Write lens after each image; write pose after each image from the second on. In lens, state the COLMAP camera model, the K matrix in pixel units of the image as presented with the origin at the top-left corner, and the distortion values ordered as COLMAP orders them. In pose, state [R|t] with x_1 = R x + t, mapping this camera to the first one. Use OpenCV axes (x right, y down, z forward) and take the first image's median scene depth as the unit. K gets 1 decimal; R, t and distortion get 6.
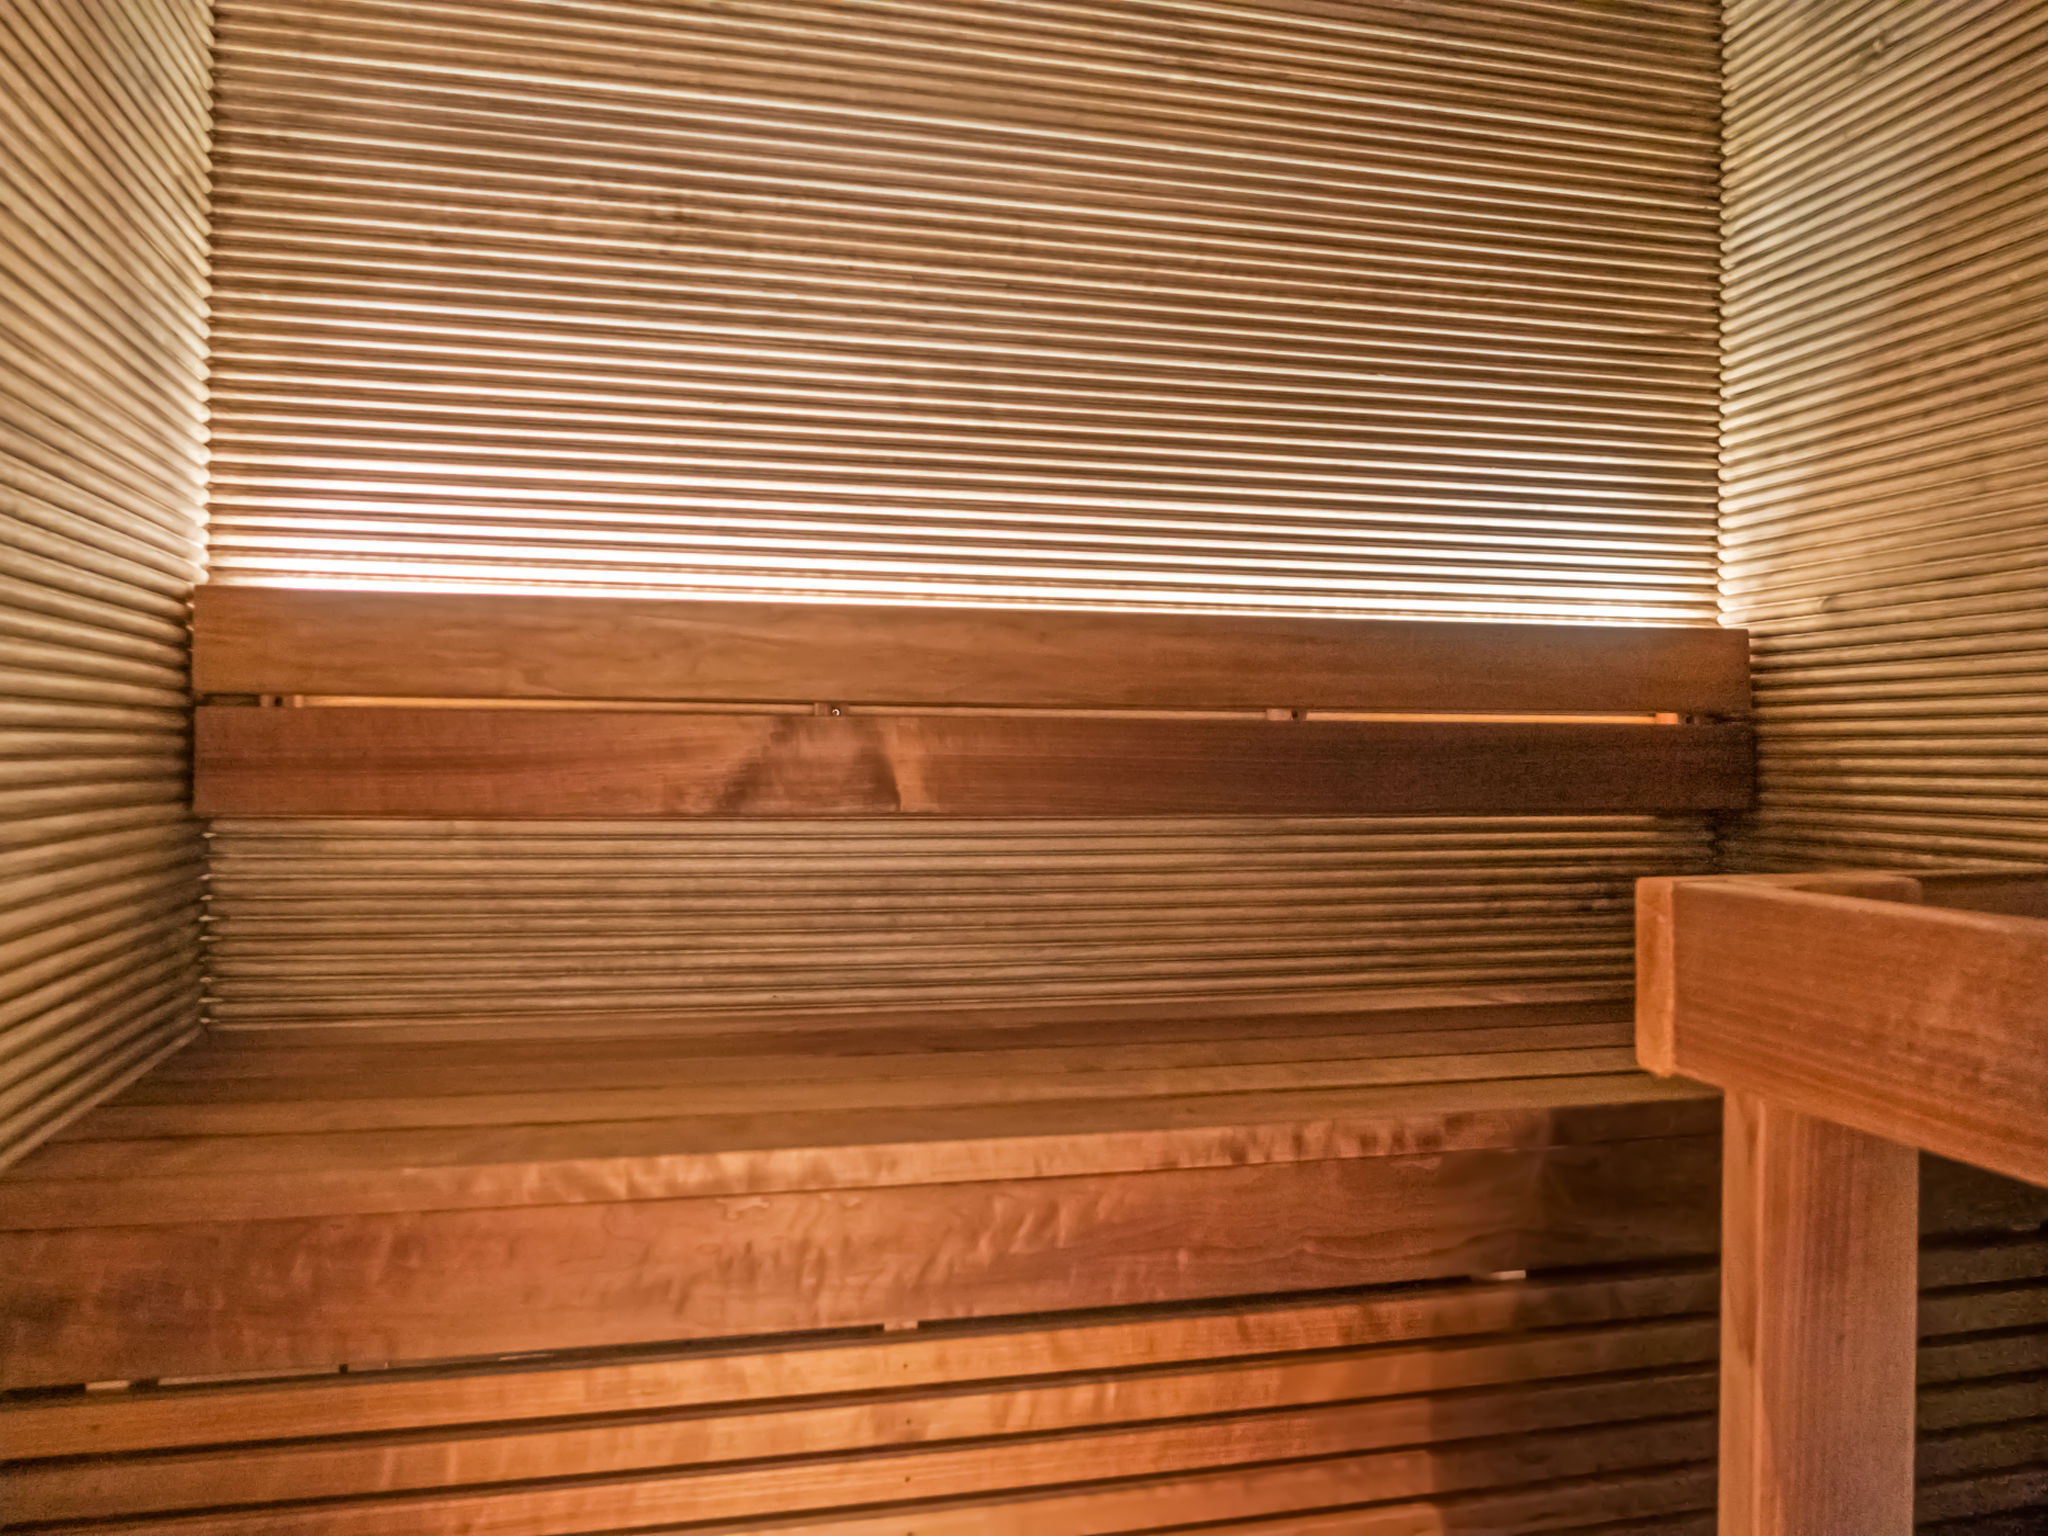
lens RADIAL K [[1593.9, 0, 1024.0], [0, 1593.9, 768.0], [0, 0, 1]] dist [-0.027853, 0.015328]
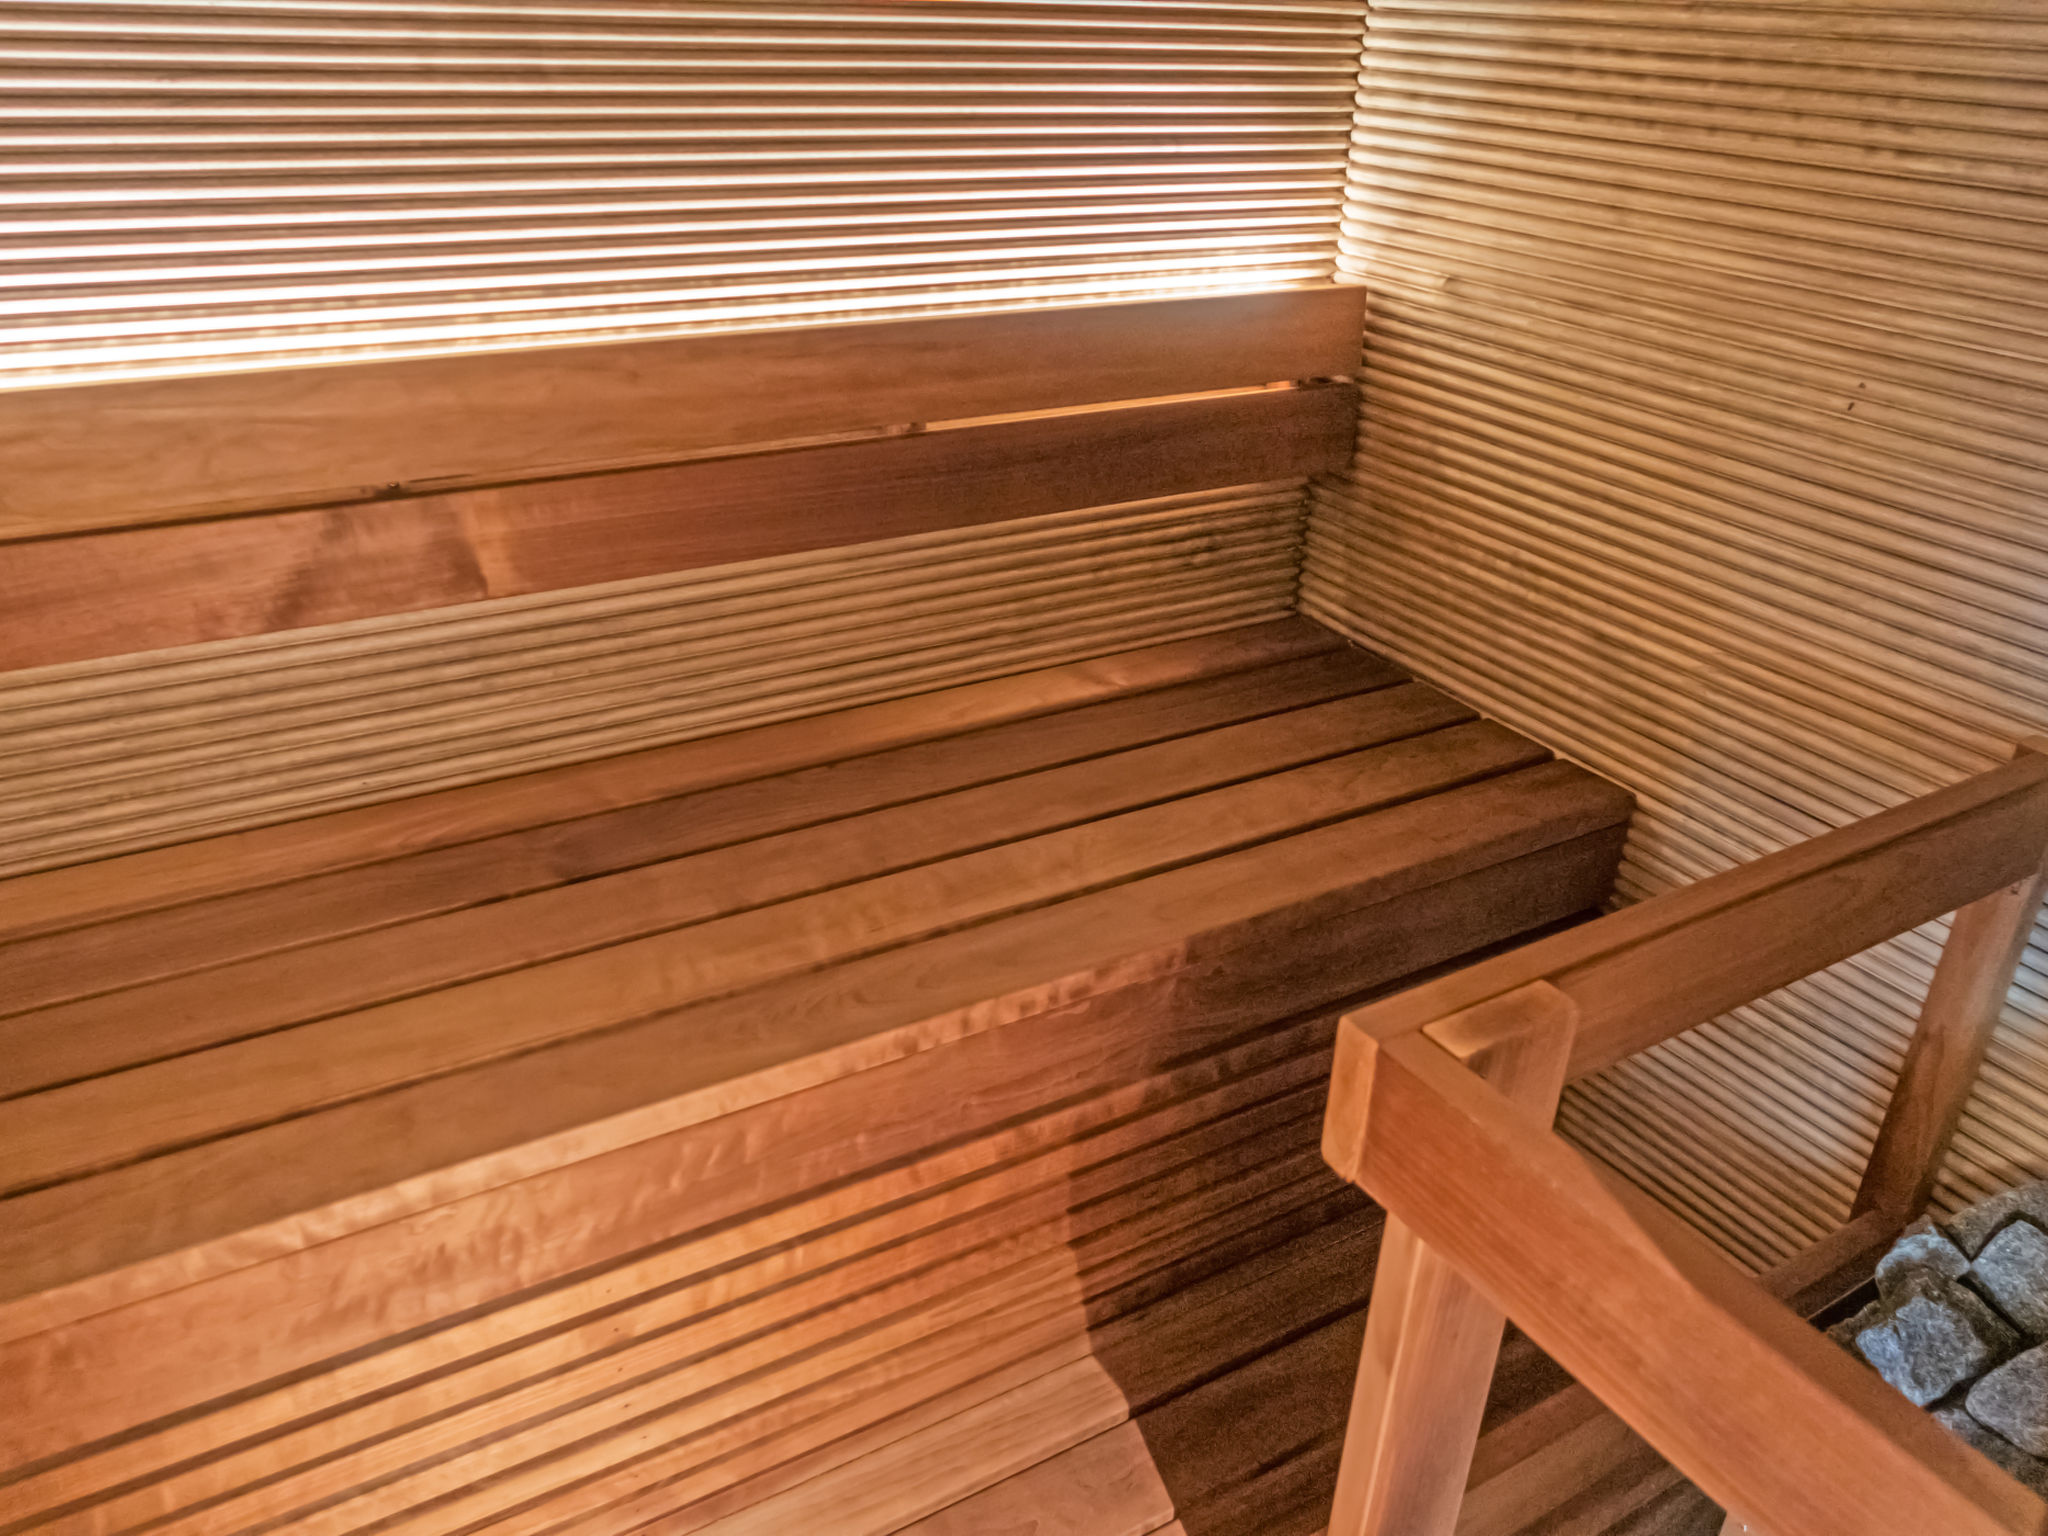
lens RADIAL K [[1593.9, 0, 1024.0], [0, 1593.9, 768.0], [0, 0, 1]] dist [-0.027853, 0.015328]
pose [[0.955785, -0.103266, 0.275339, -0.048447], [-0.031133, 0.895518, 0.443935, -0.299432], [-0.292415, -0.432879, 0.852707, 0.130637]]
